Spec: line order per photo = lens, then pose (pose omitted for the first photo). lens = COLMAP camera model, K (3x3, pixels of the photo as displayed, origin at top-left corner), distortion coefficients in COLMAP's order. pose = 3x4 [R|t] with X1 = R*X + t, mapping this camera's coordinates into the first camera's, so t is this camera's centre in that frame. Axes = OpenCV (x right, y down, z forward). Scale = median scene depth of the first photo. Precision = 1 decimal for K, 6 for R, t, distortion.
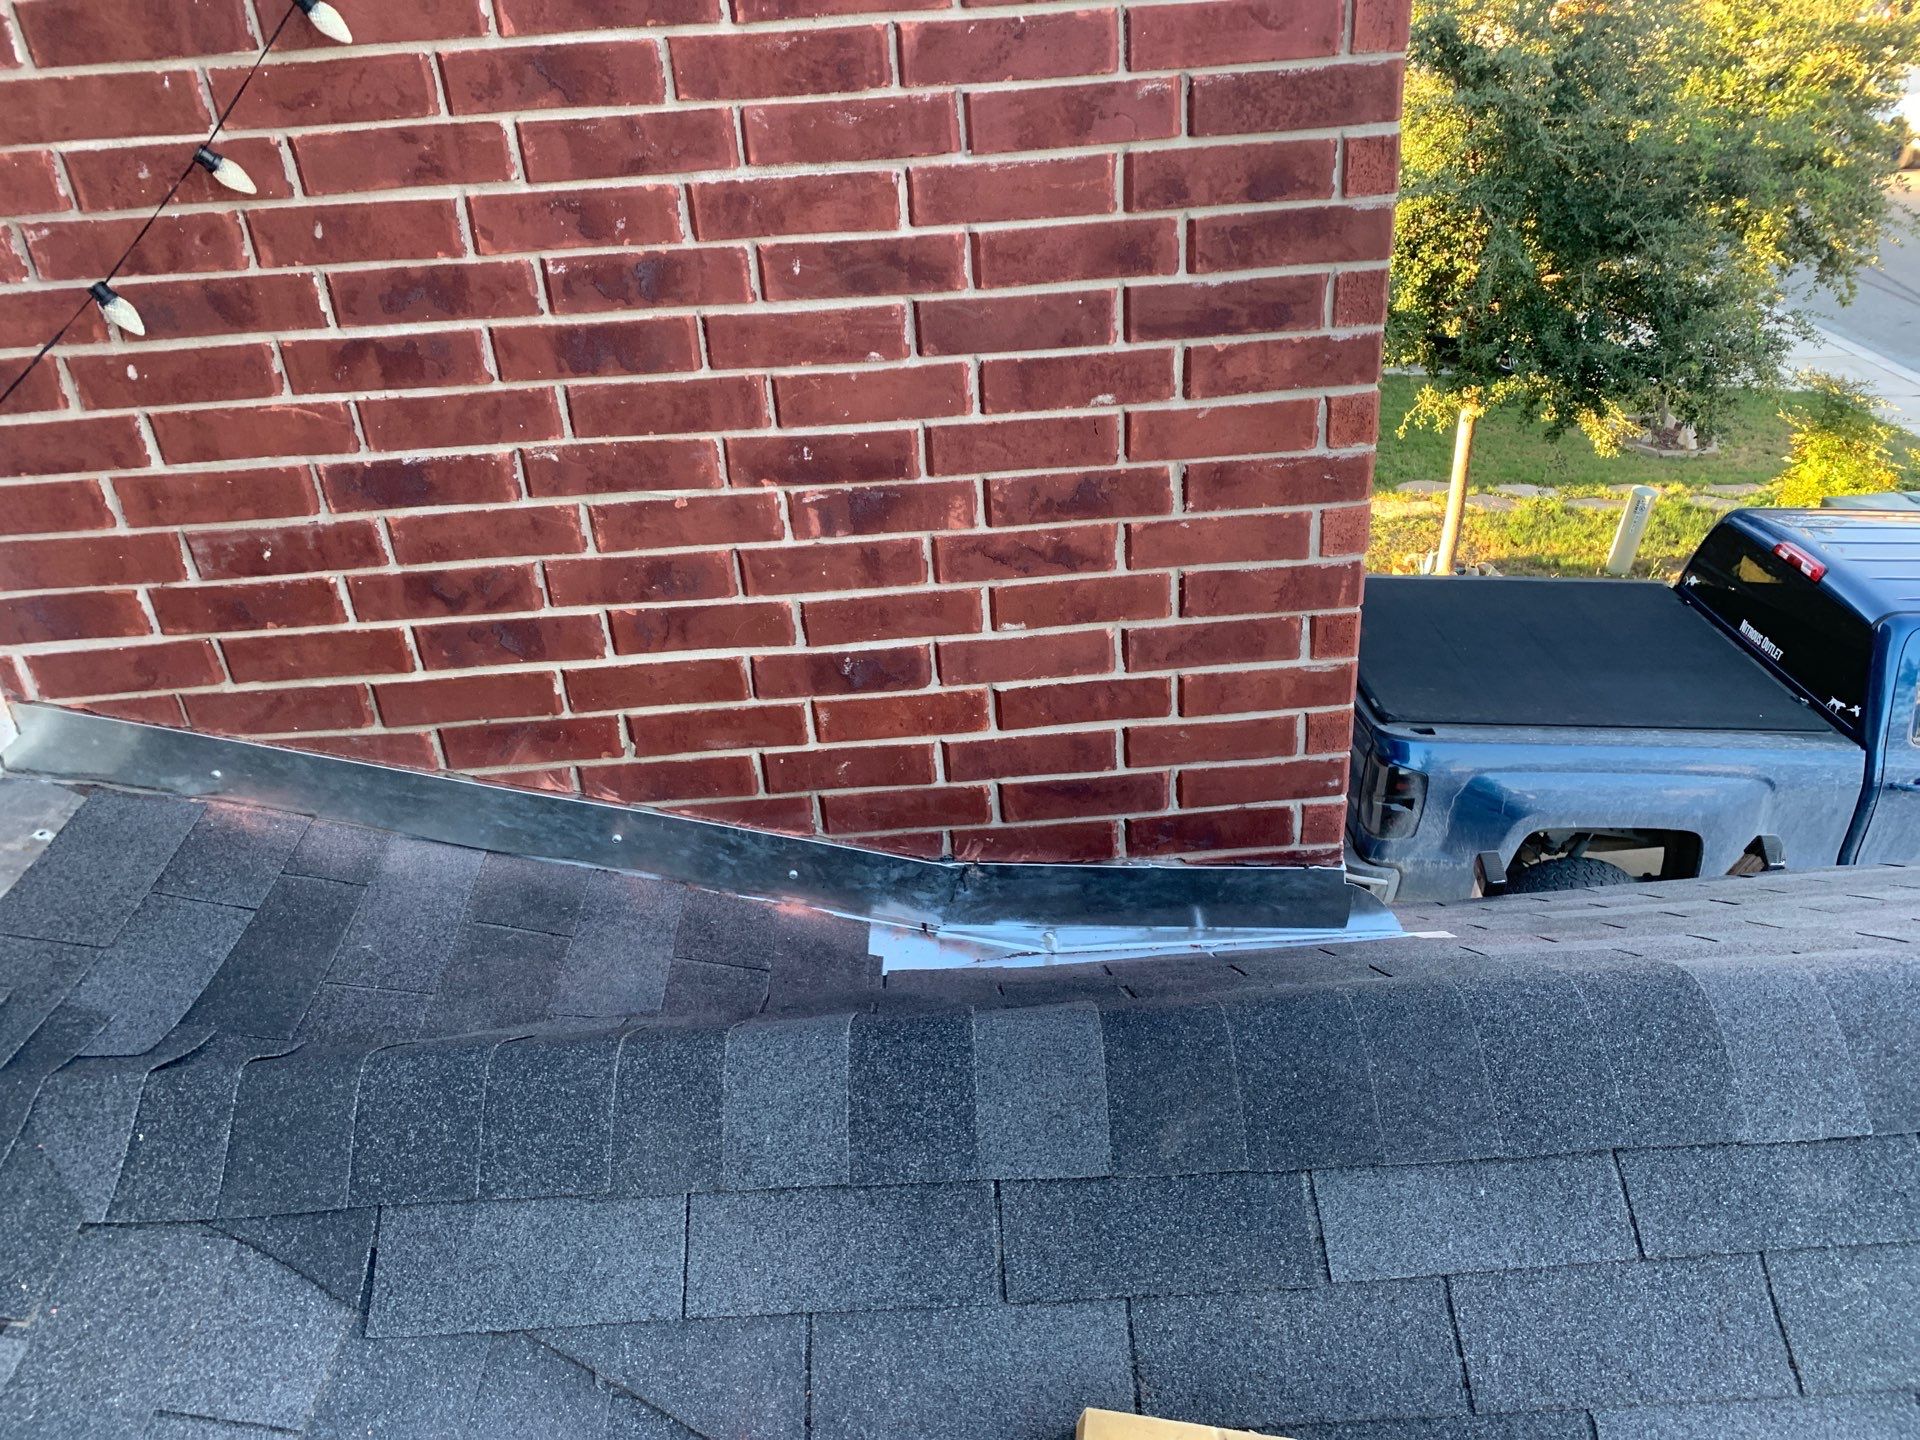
lens RADIAL K [[1475.9, 0, 960.4], [0, 1475.9, 716.8], [0, 0, 1]] dist [0.024799, -0.031823]
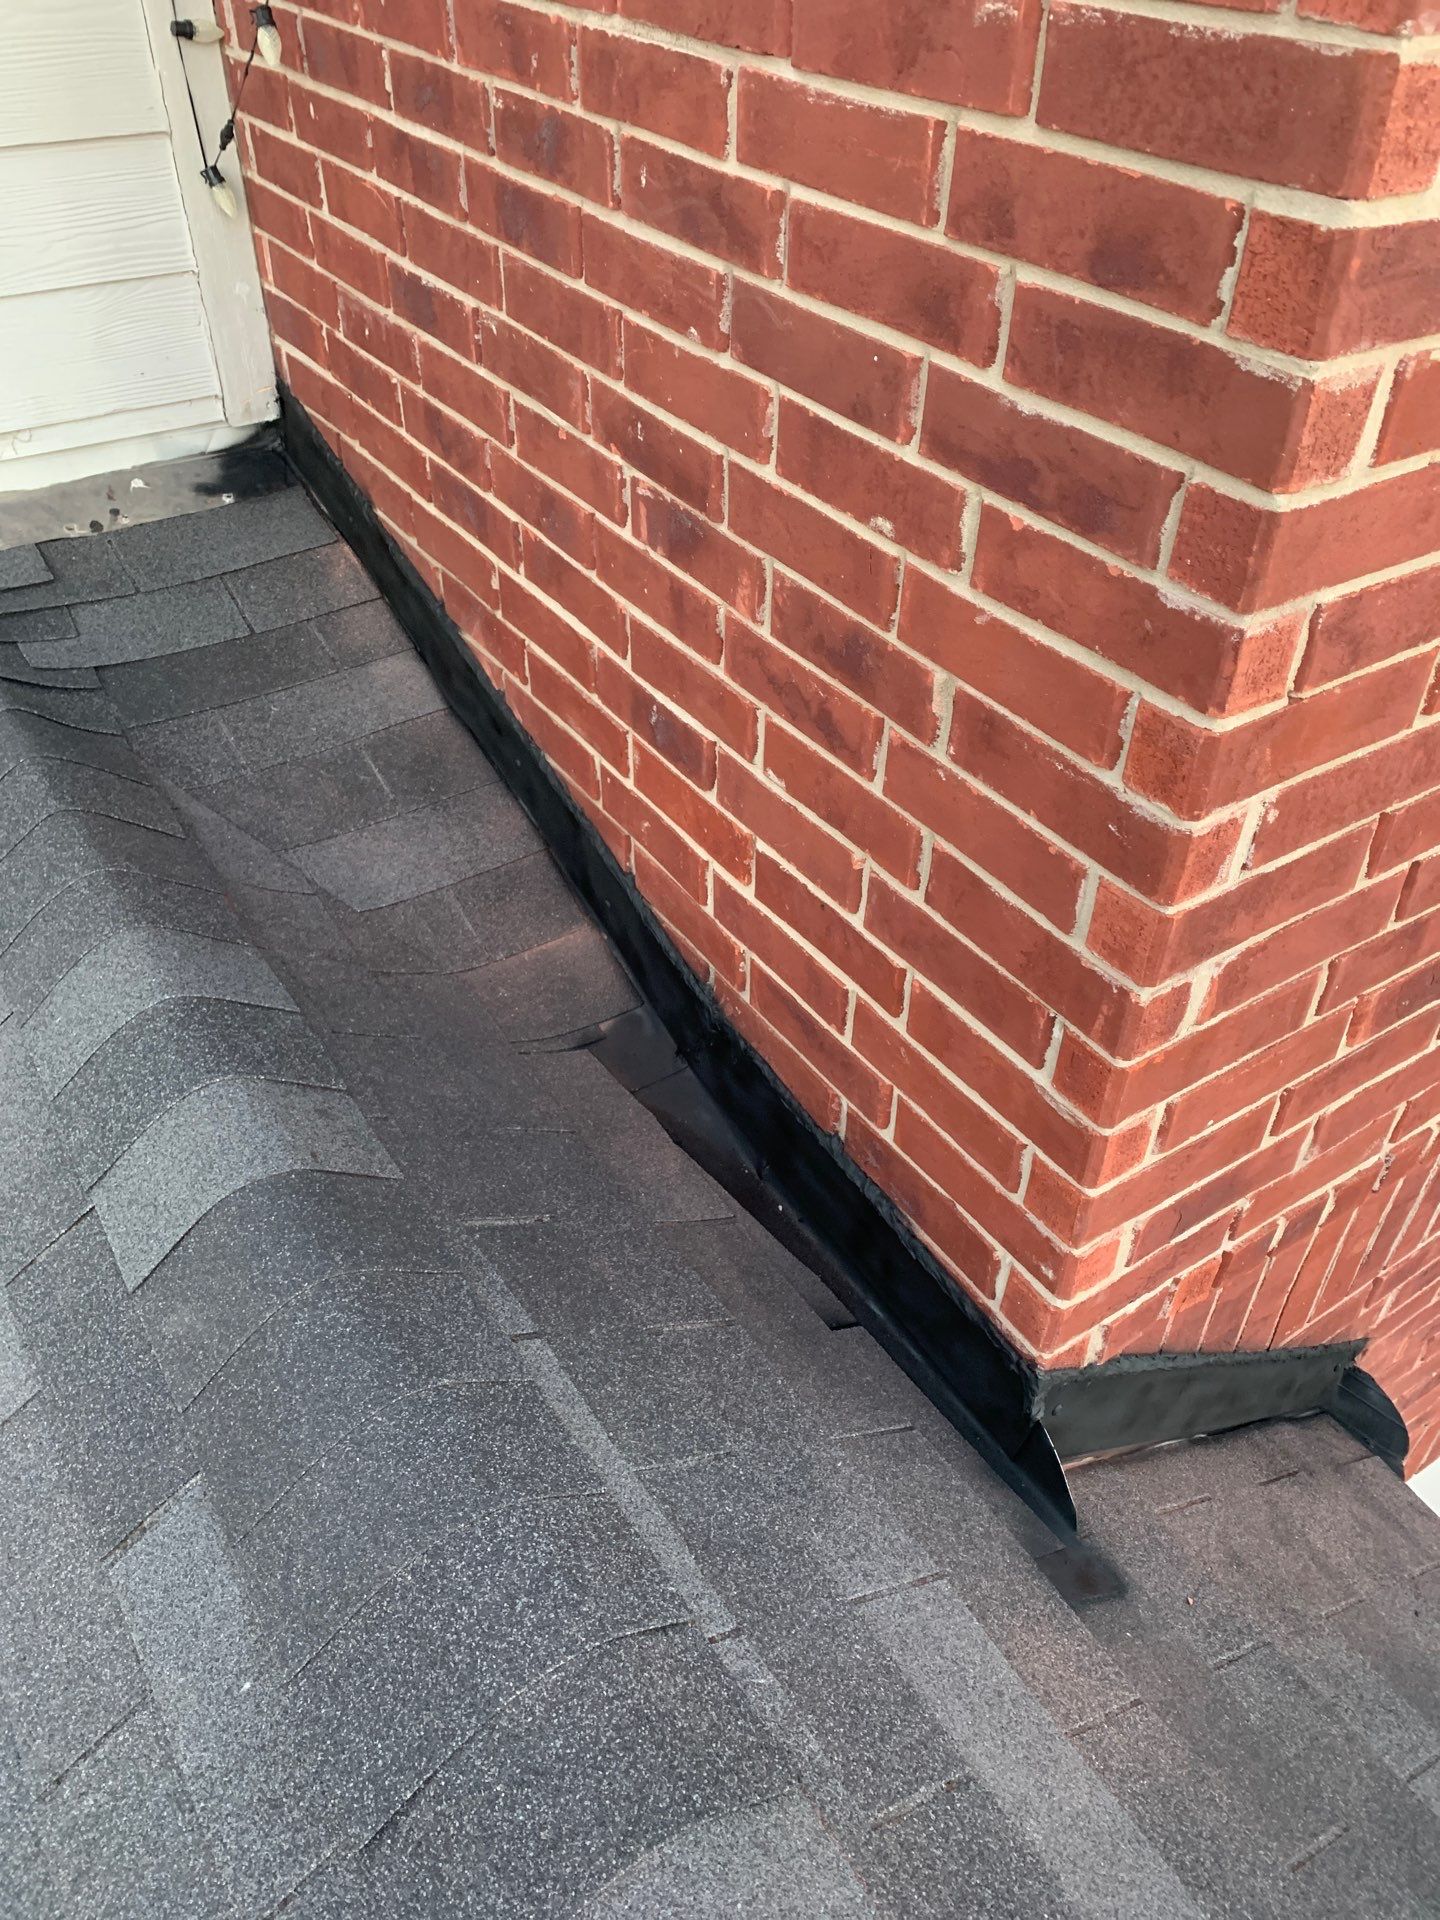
lens RADIAL K [[1475.9, 0, 707.9], [0, 1475.9, 952.4], [0, 0, 1]] dist [0.024799, -0.031823]
pose [[0.504457, 0.595480, -0.625241, 0.572973], [-0.455018, 0.798762, 0.393622, -0.286979], [0.733813, 0.085931, 0.673895, 0.532448]]
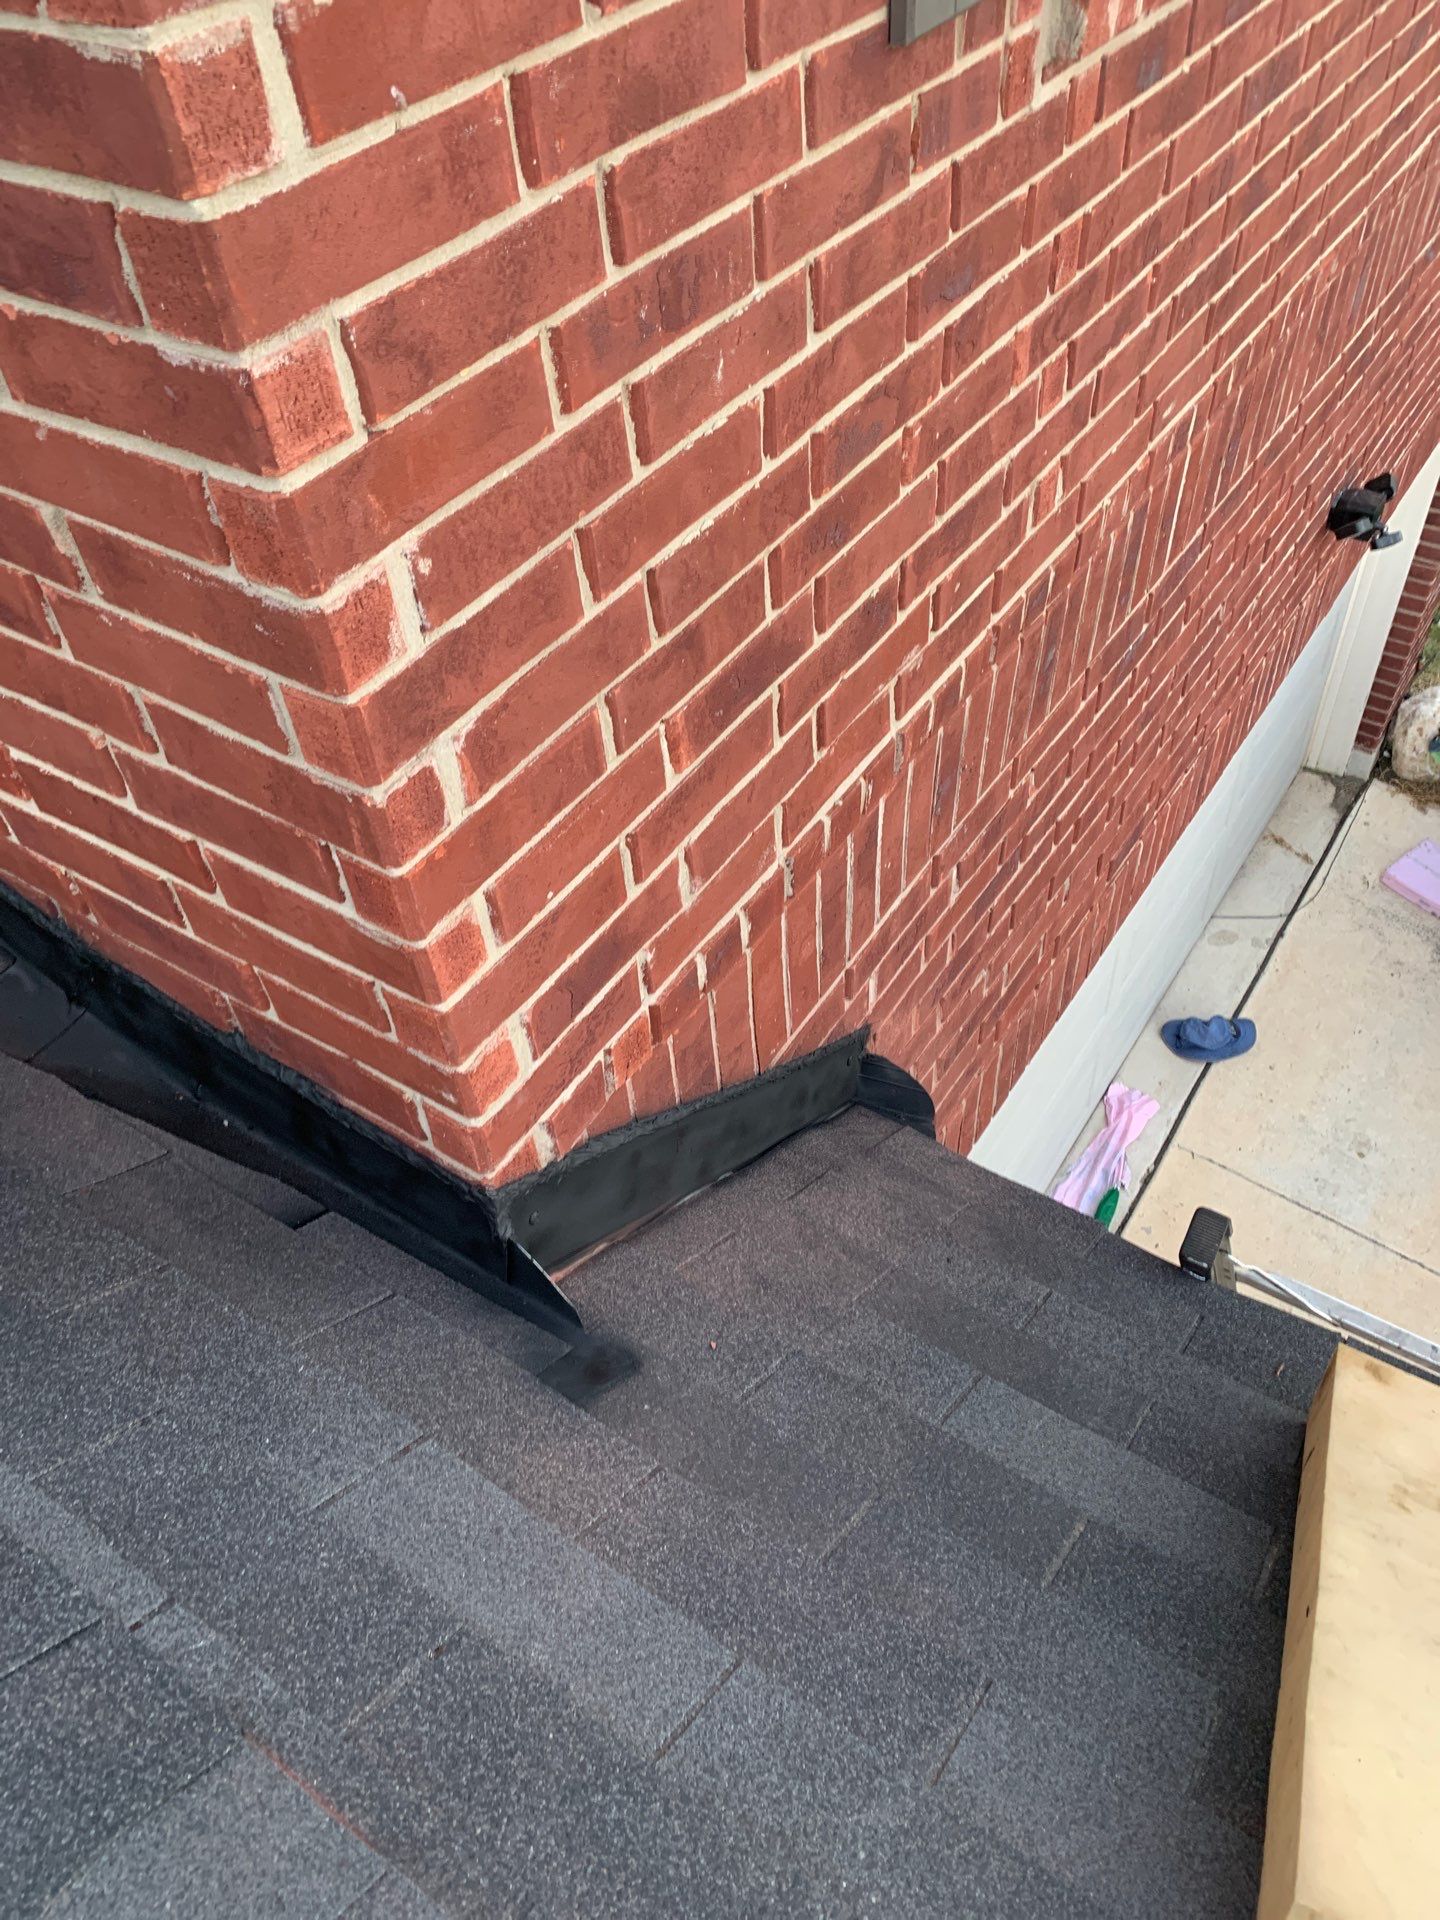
lens RADIAL K [[1475.9, 0, 721.9], [0, 1475.9, 935.8], [0, 0, 1]] dist [0.024799, -0.031823]
pose [[0.804375, 0.429735, -0.410253, 0.649546], [-0.271839, 0.880209, 0.389020, -0.320459], [0.528284, -0.201395, 0.824837, 0.675231]]
